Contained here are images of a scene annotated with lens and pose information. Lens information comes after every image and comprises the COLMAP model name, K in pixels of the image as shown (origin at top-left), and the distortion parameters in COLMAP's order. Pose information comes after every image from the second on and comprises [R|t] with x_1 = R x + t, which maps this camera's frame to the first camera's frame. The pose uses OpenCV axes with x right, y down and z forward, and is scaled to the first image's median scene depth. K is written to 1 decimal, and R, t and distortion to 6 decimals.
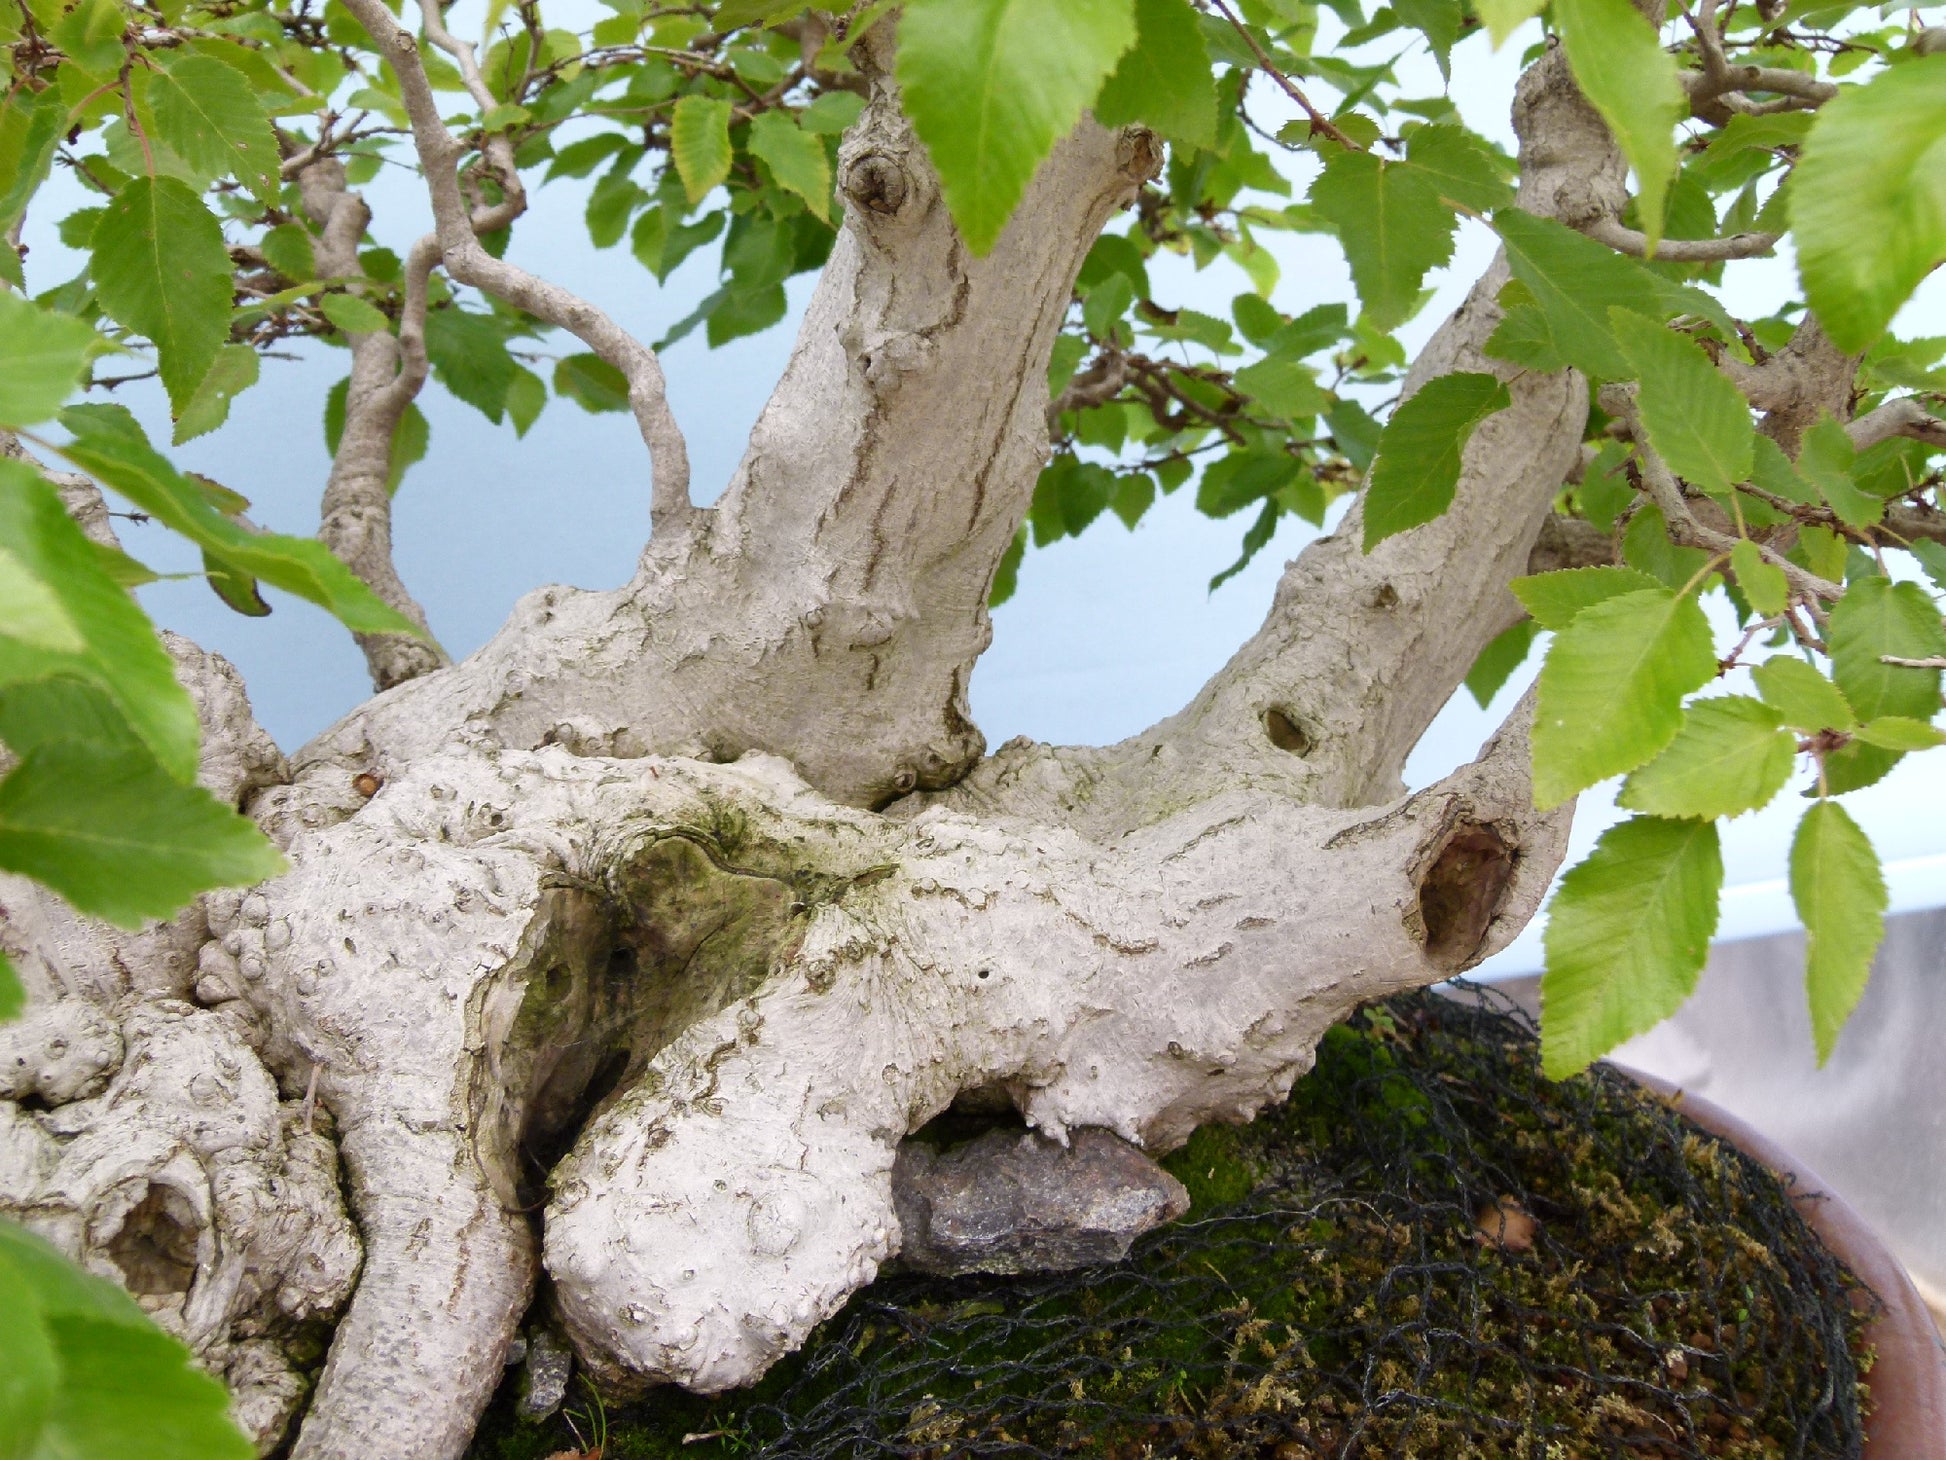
lens RADIAL K [[2320.7, 0, 977.3], [0, 2320.7, 702.6], [0, 0, 1]] dist [-0.103905, 0.174348]
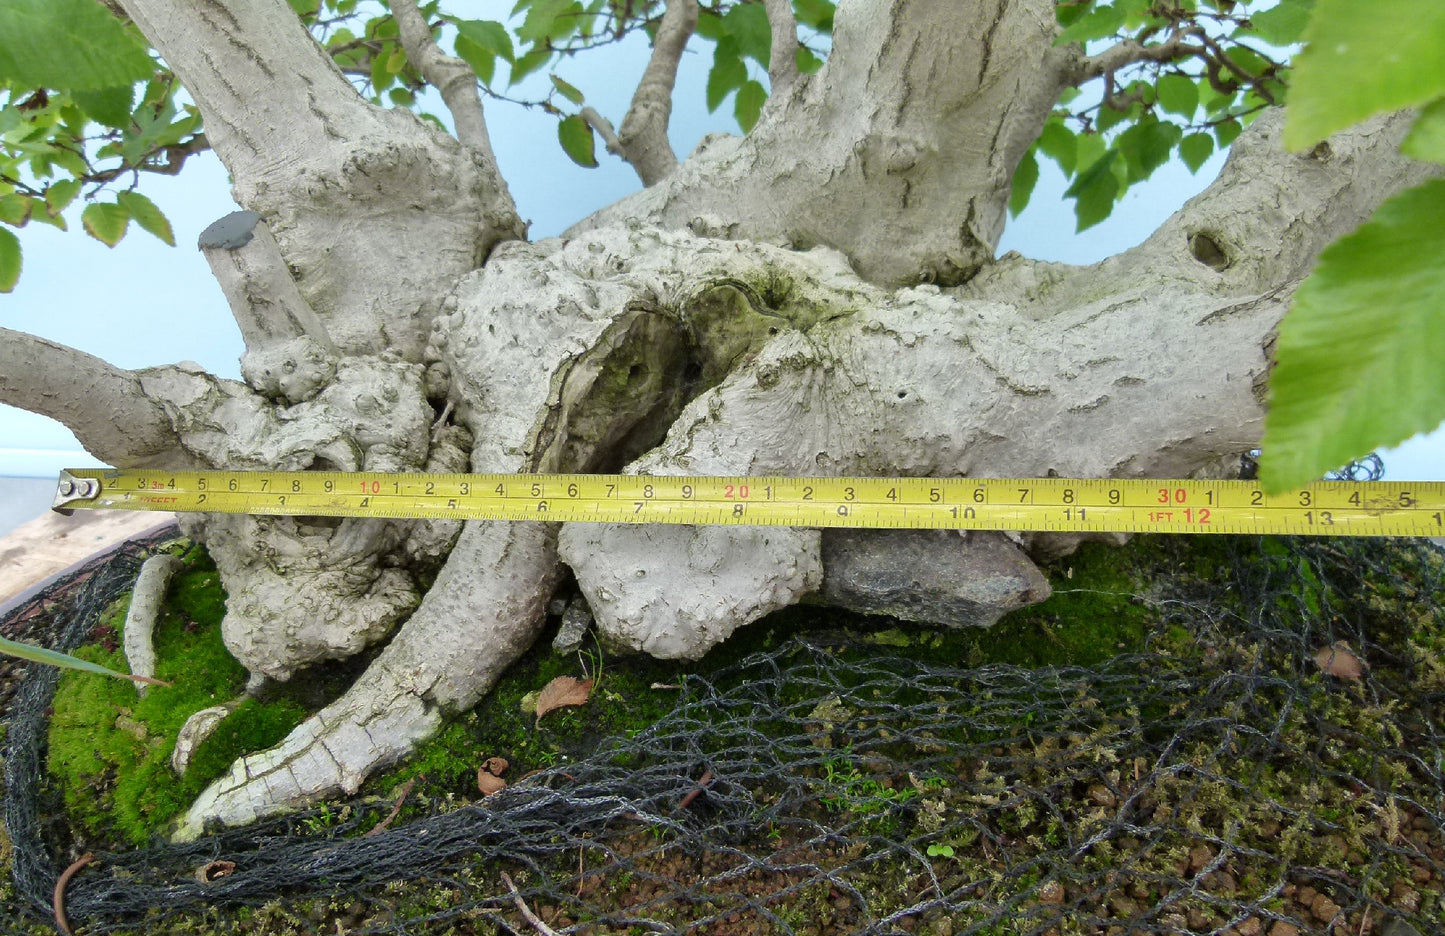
lens RADIAL K [[1089.2, 0, 716.2], [0, 1089.2, 511.6], [0, 0, 1]] dist [-0.032528, 0.000189]
pose [[0.913361, 0.151058, -0.378091, 0.147918], [-0.088745, 0.980162, 0.177220, 0.080400], [0.397360, -0.128312, 0.908648, 0.378548]]
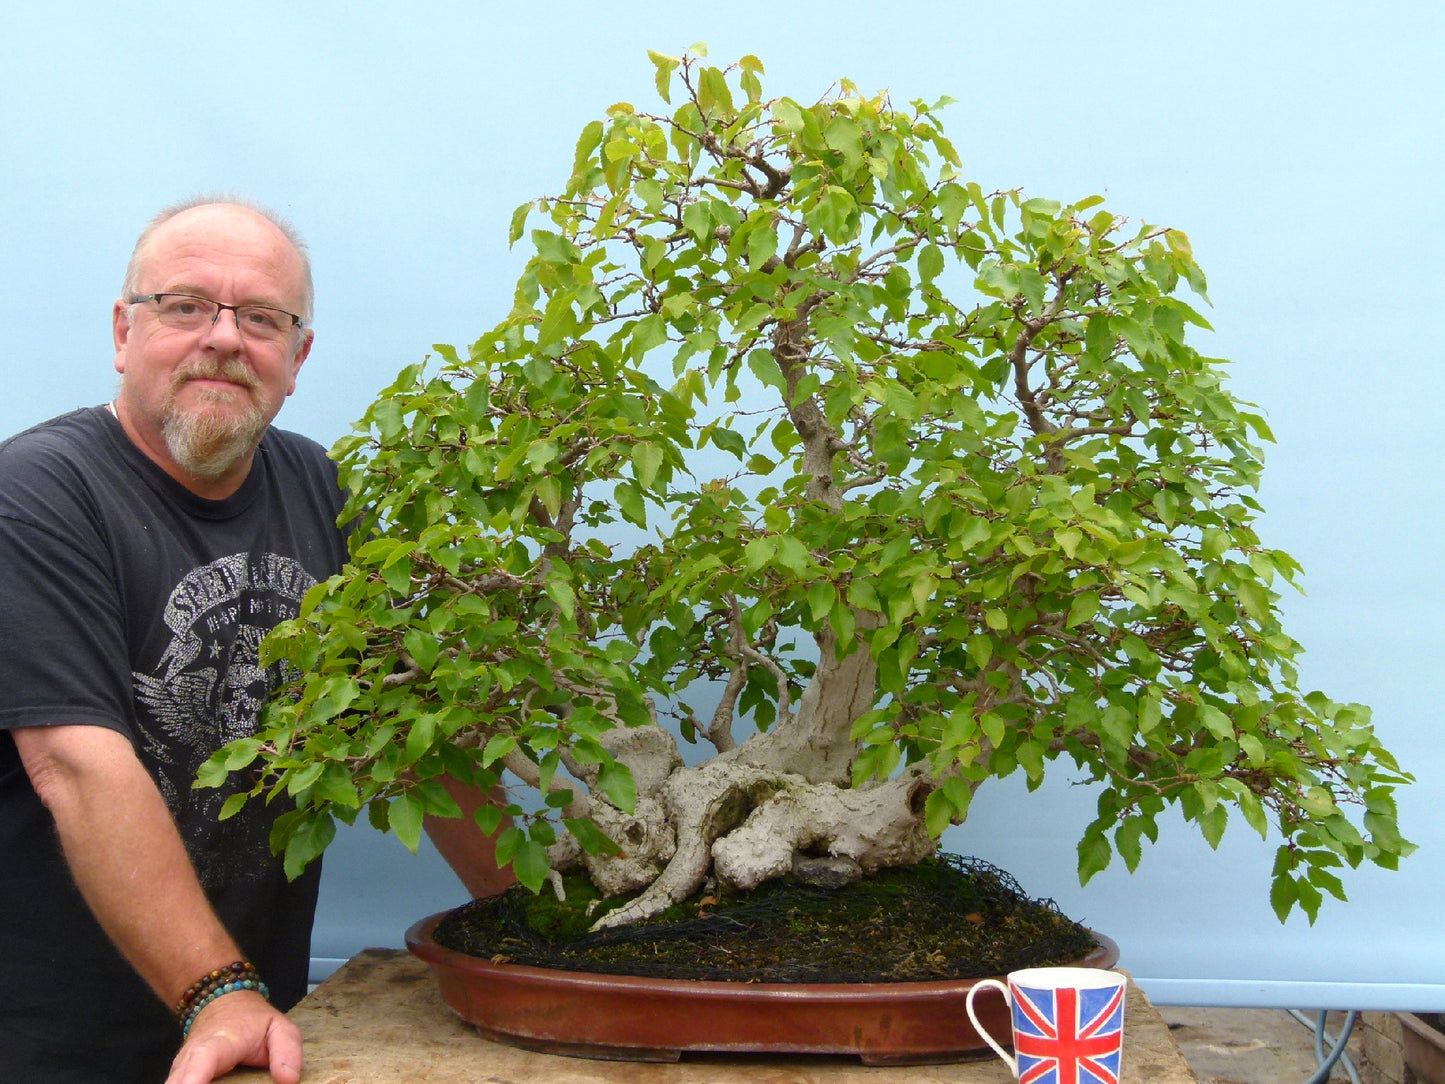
lens RADIAL K [[2433.2, 0, 722.5], [0, 2433.2, 542.0], [0, 0, 1]] dist [-0.001724, 0.111516]
pose [[0.924392, 0.035756, -0.379764, 1.570299], [-0.130061, 0.965481, -0.225679, 0.688960], [0.358586, 0.258008, 0.897133, -3.346519]]
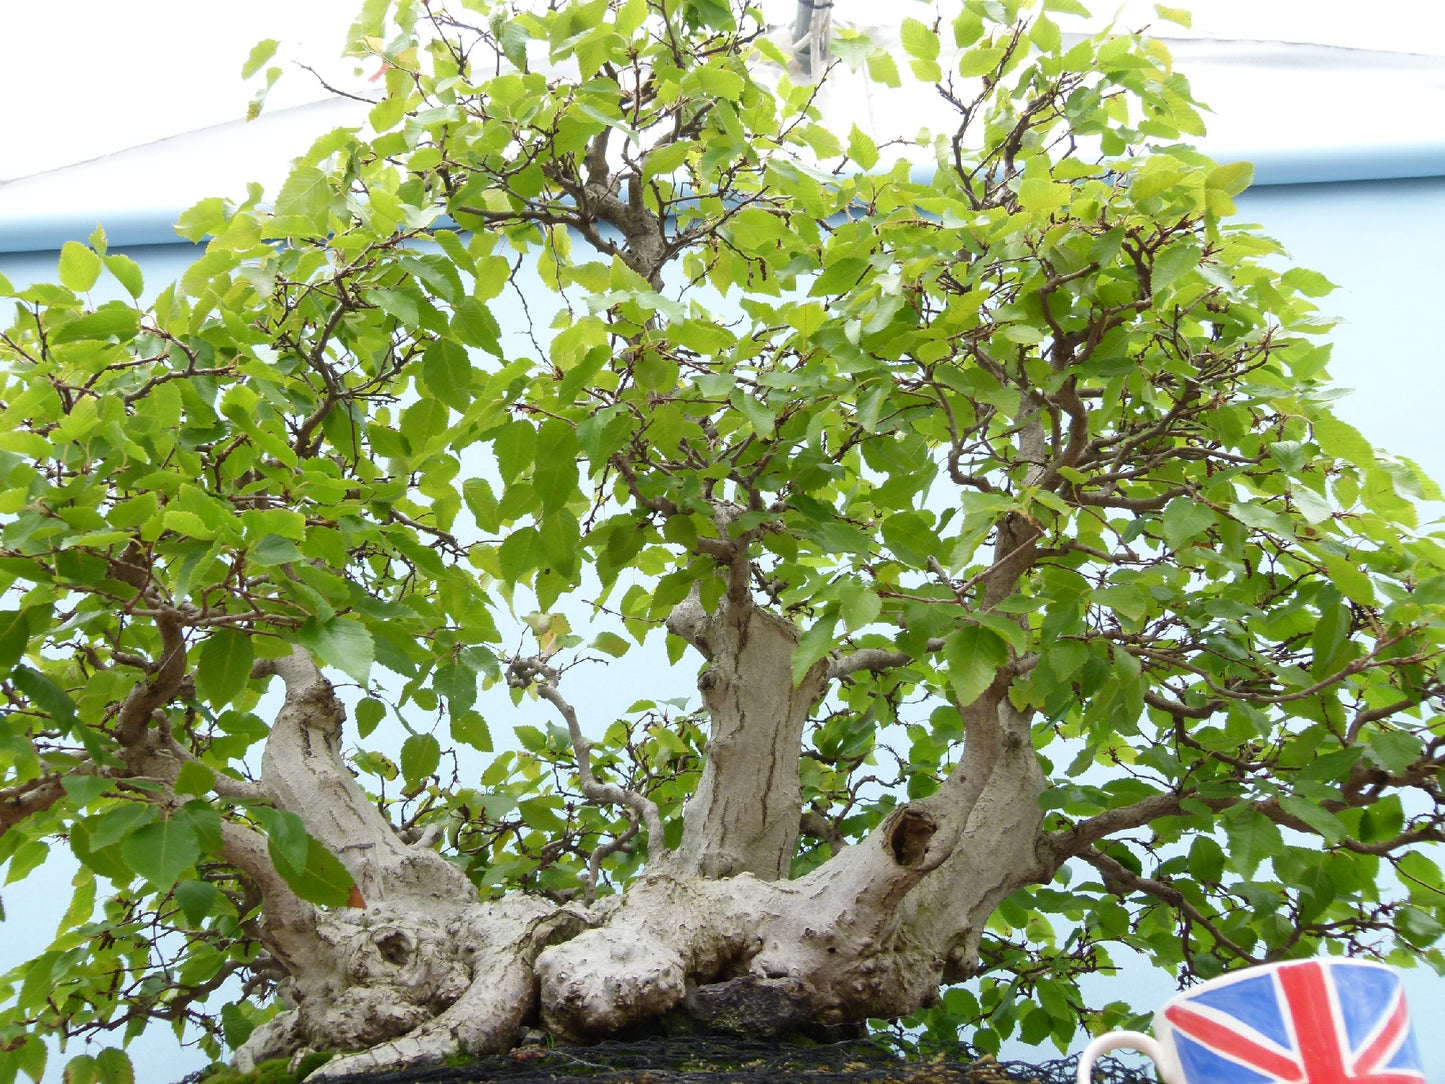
lens RADIAL K [[1723.2, 0, 725.7], [0, 1723.2, 521.7], [0, 0, 1]] dist [-0.103905, 0.174348]
pose [[0.947672, -0.202093, -0.247137, 0.533853], [-0.047519, 0.676207, -0.735178, 1.181713], [0.315690, 0.708451, 0.631219, -0.443571]]
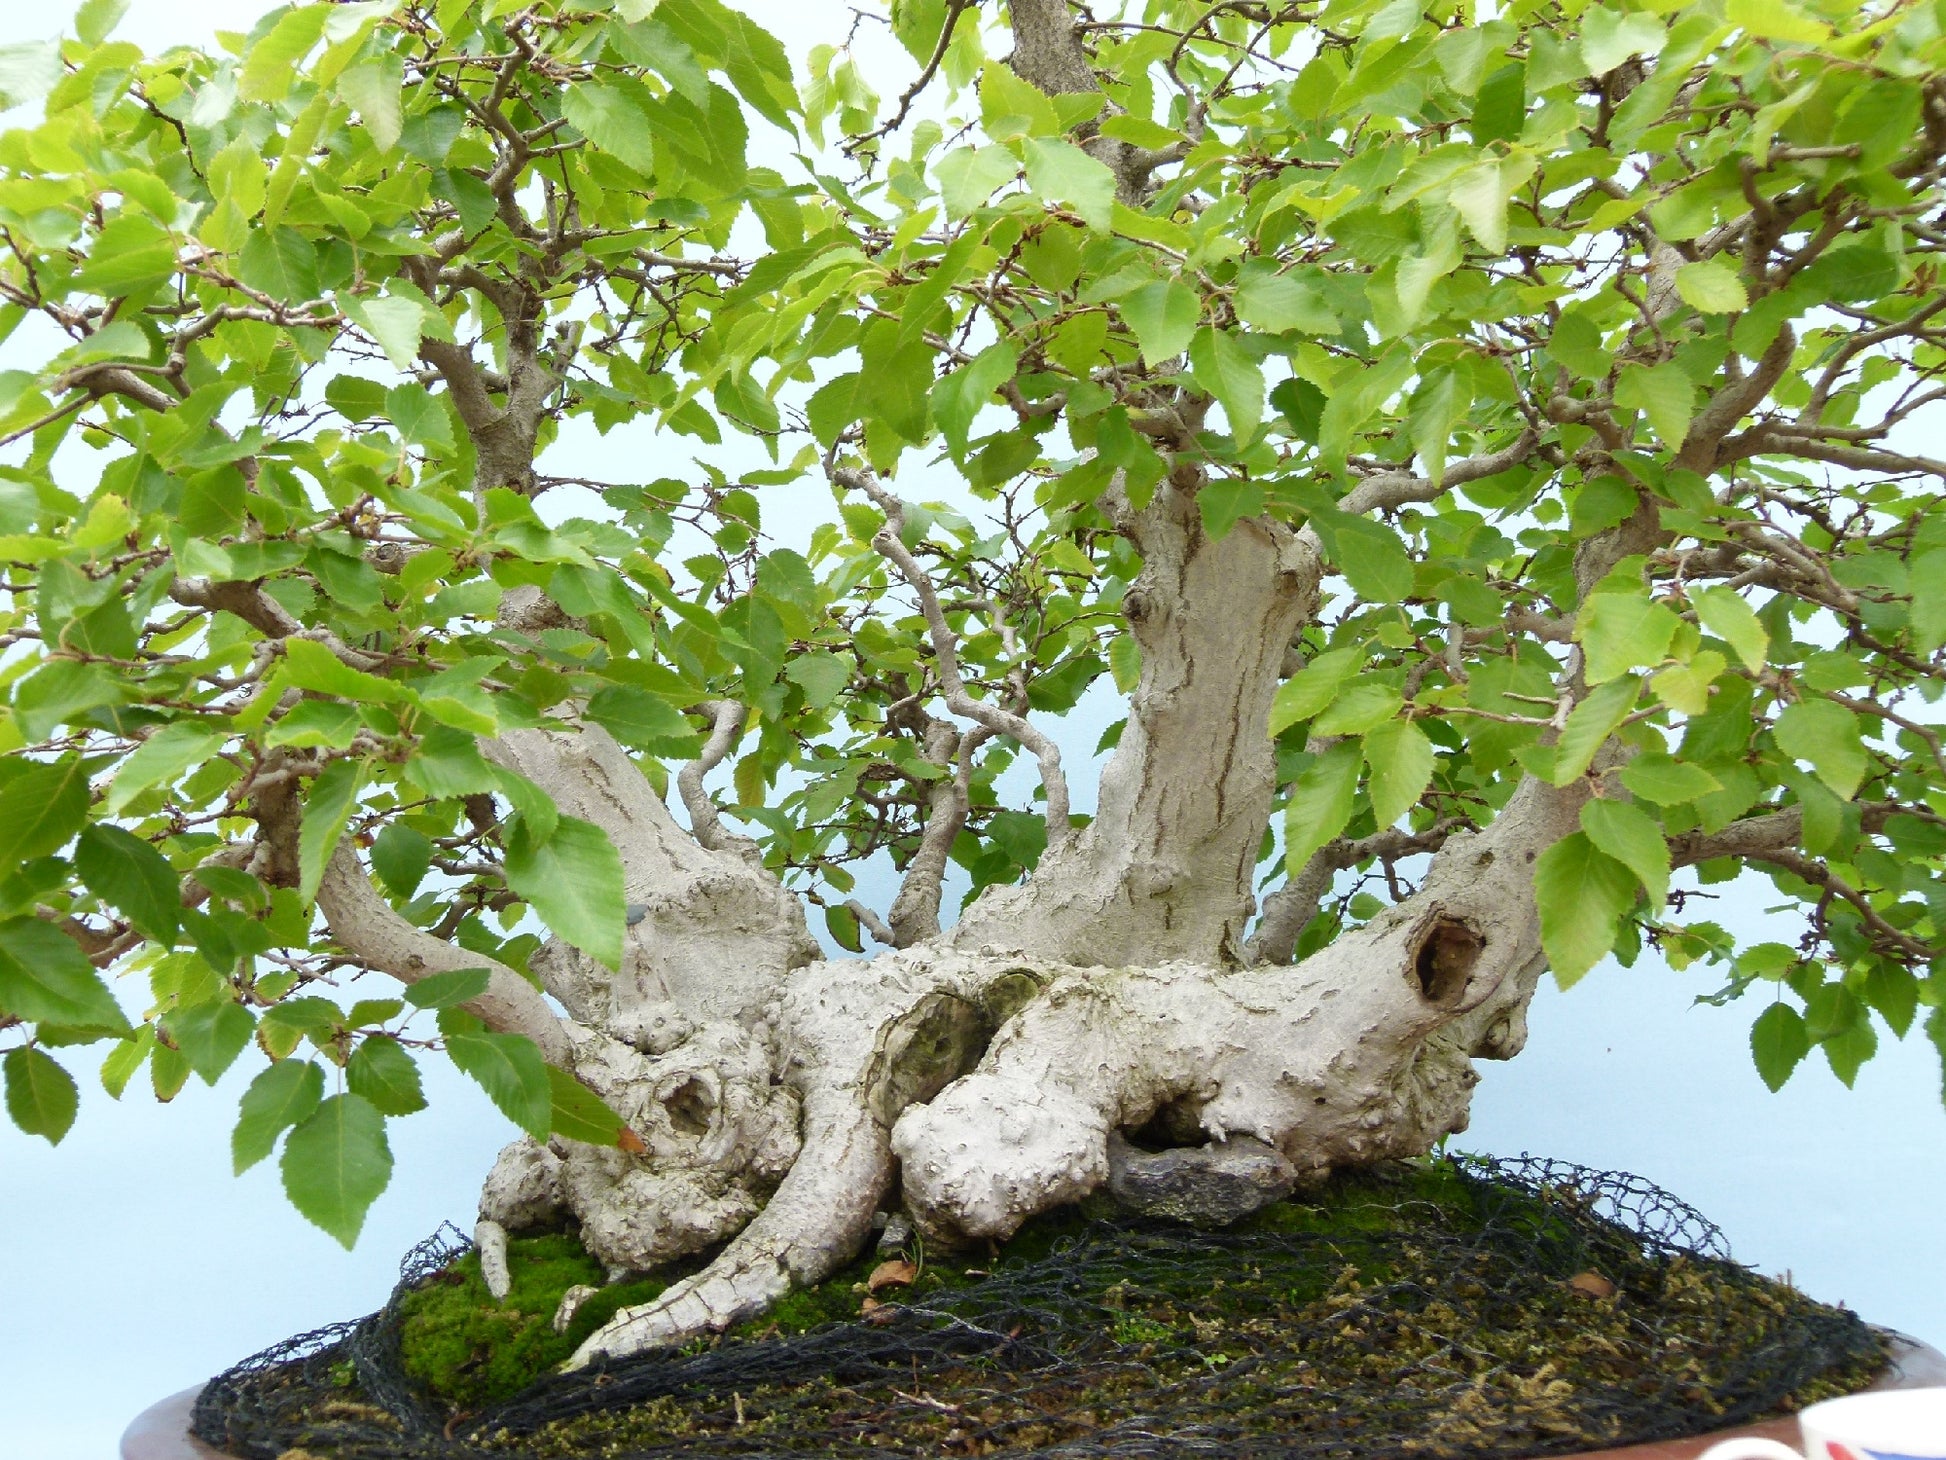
lens RADIAL K [[2320.7, 0, 977.3], [0, 2320.7, 702.6], [0, 0, 1]] dist [-0.103905, 0.174348]
pose [[0.927701, -0.071199, -0.366471, 0.506186], [-0.075361, 0.925720, -0.370625, 0.533706], [0.365638, 0.371447, 0.853426, -0.574788]]
